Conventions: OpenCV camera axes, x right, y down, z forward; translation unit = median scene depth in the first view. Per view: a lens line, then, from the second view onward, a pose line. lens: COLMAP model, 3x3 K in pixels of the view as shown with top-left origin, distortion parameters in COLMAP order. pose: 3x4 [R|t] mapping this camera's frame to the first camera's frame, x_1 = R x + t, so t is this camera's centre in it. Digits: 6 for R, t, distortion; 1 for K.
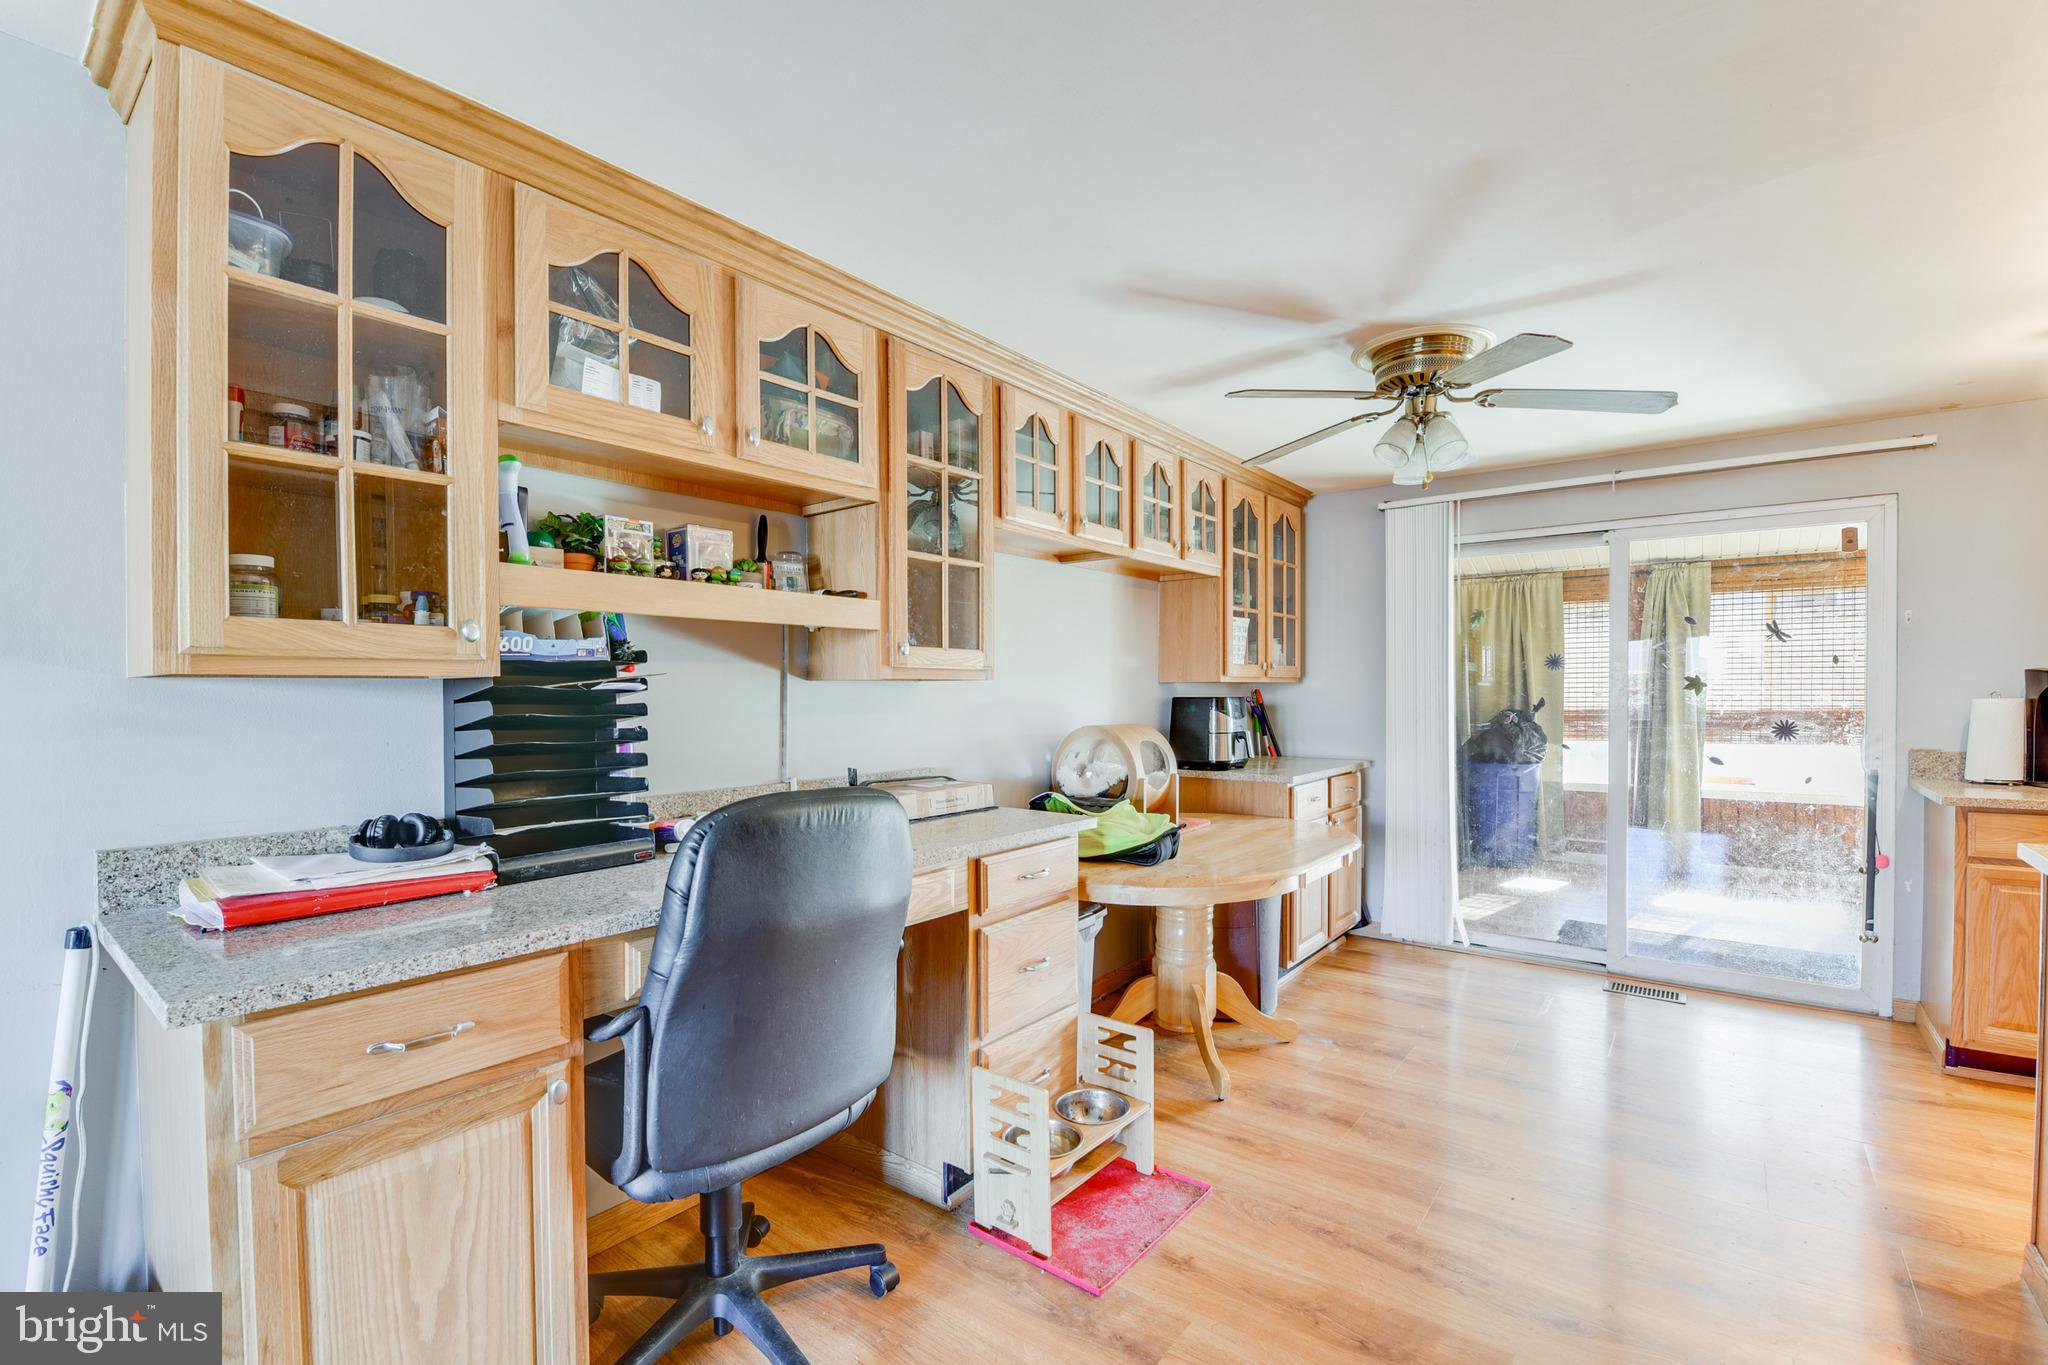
lens RADIAL K [[893.1, 0, 1030.1], [0, 893.1, 702.6], [0, 0, 1]] dist [-0.000701, -0.000206]
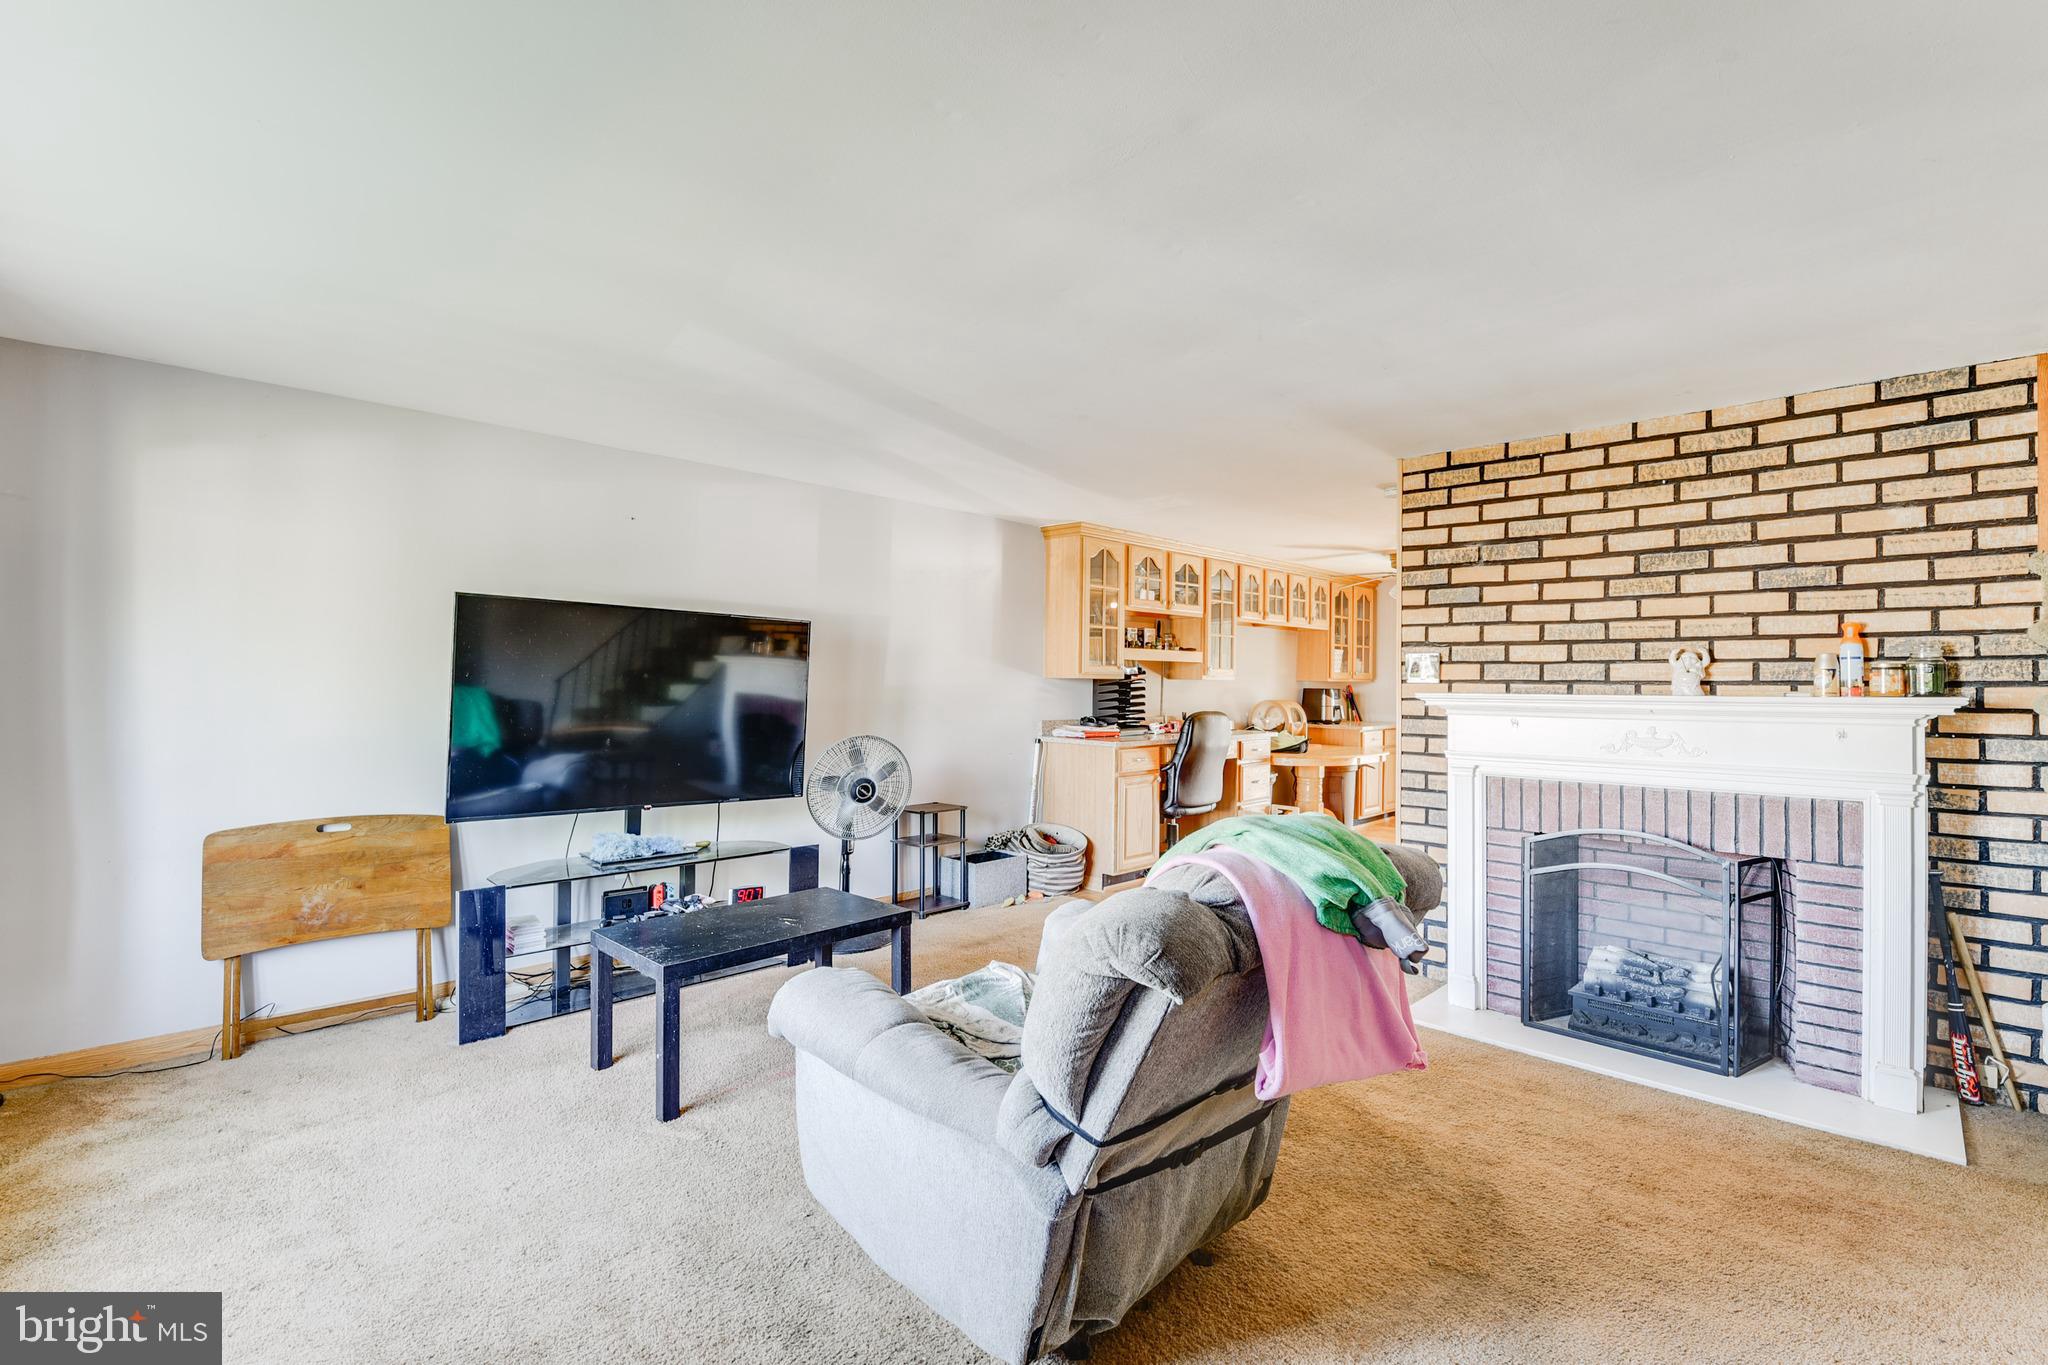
lens RADIAL K [[914.9, 0, 1019.8], [0, 914.9, 677.8], [0, 0, 1]] dist [-0.002492, -0.000794]
pose [[0.992233, 0.014430, -0.123556, -0.271565], [-0.016370, 0.999758, -0.014703, 0.013617], [0.123314, 0.016611, 0.992229, -1.388291]]
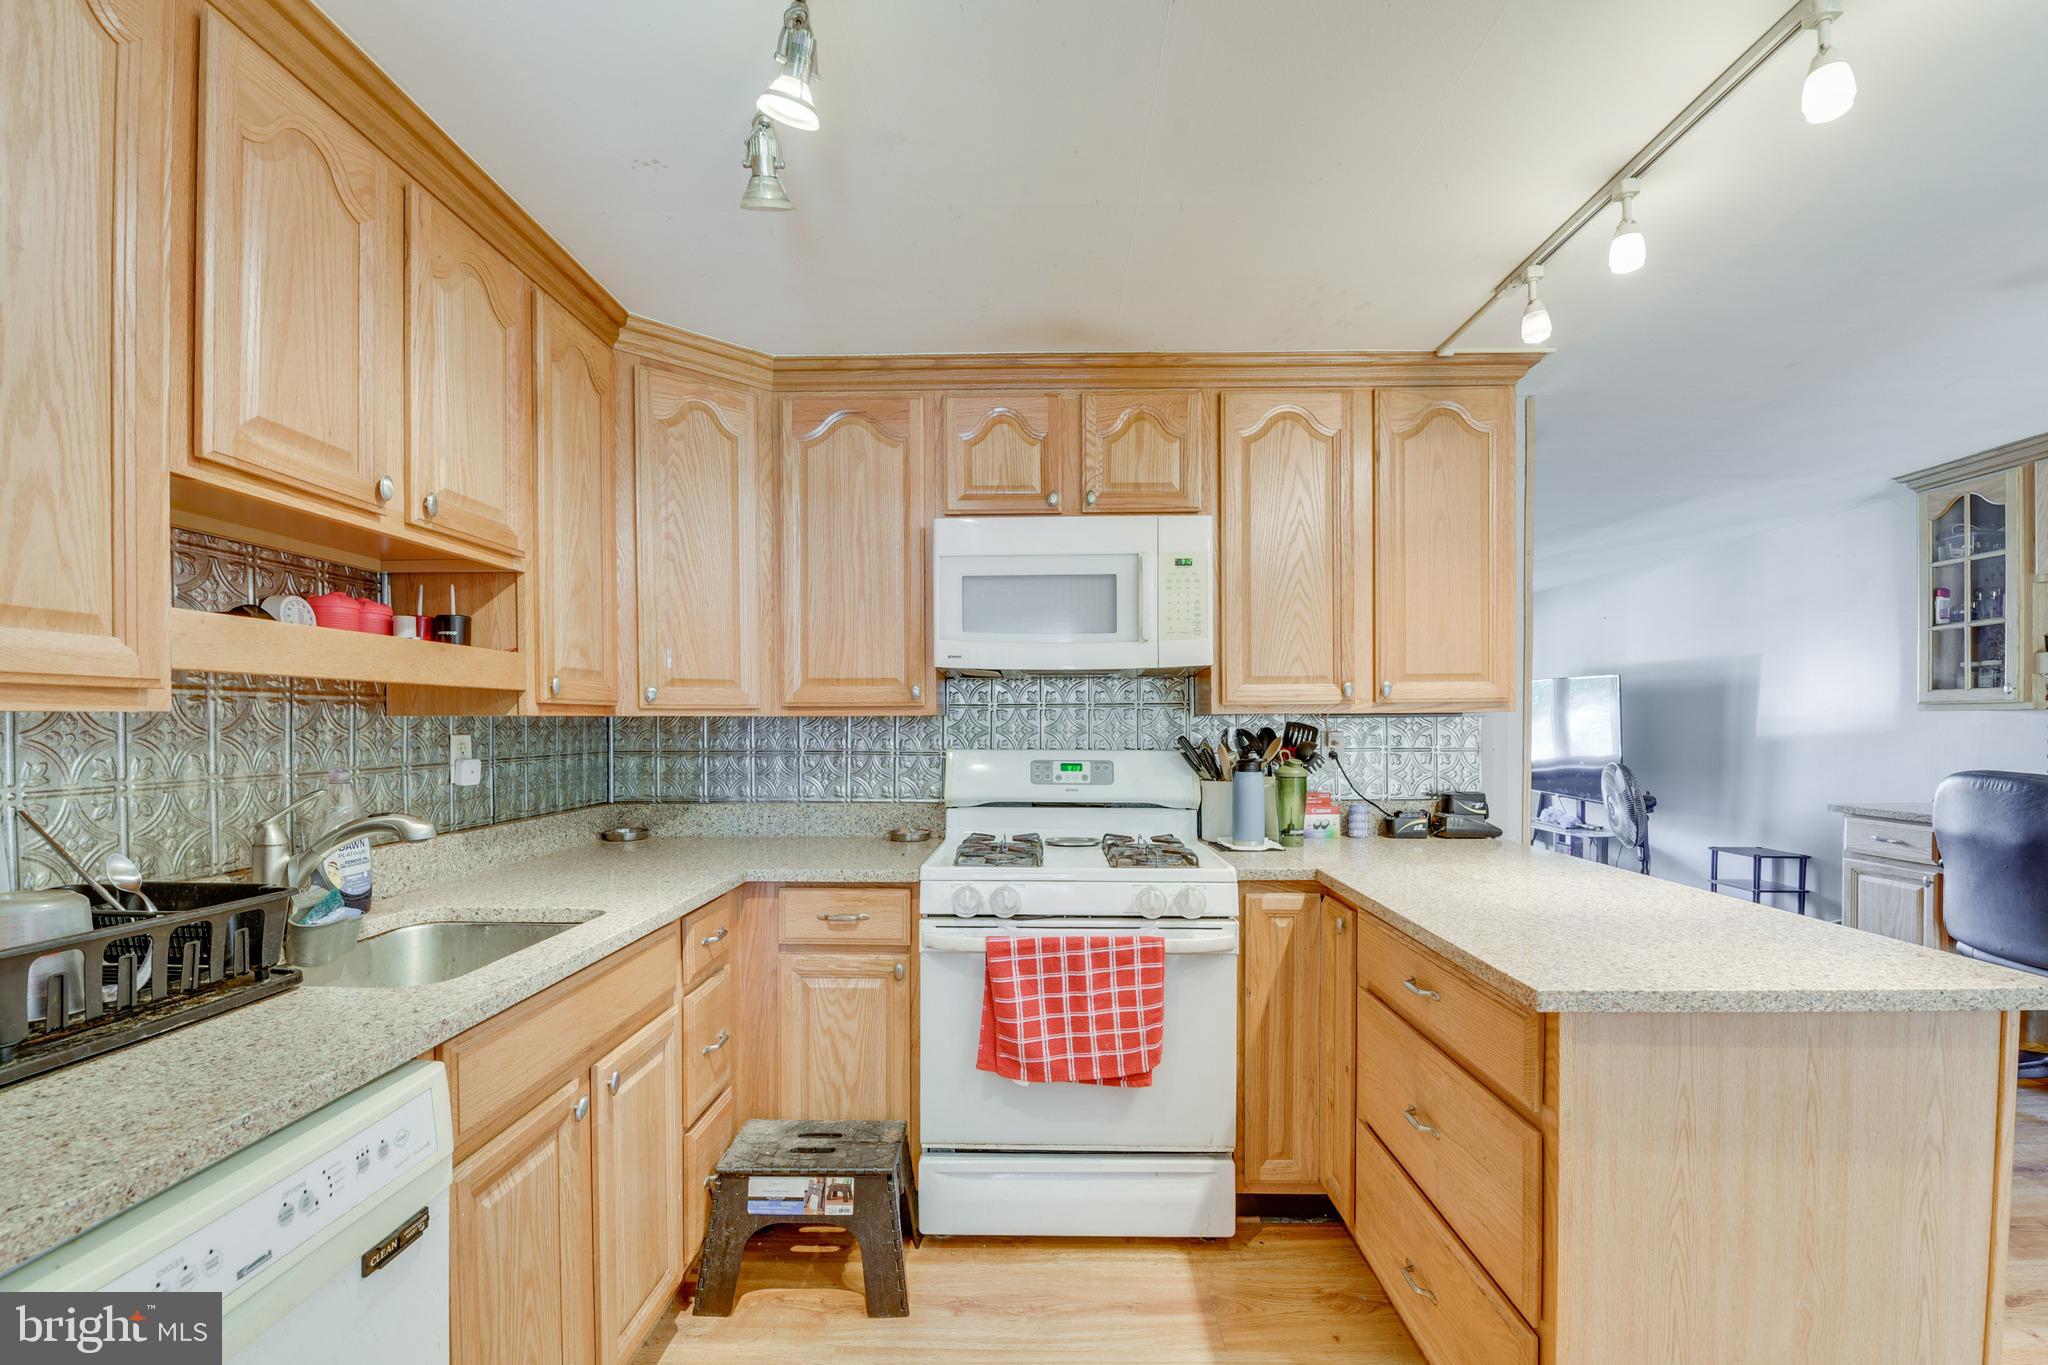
lens RADIAL K [[910.3, 0, 1024.8], [0, 910.3, 731.4], [0, 0, 1]] dist [-0.004863, -0.000963]
pose [[-0.794655, 0.018121, -0.606790, 1.284037], [0.004671, 0.999707, 0.023738, -0.019331], [0.607043, 0.016029, -0.794508, 0.645861]]
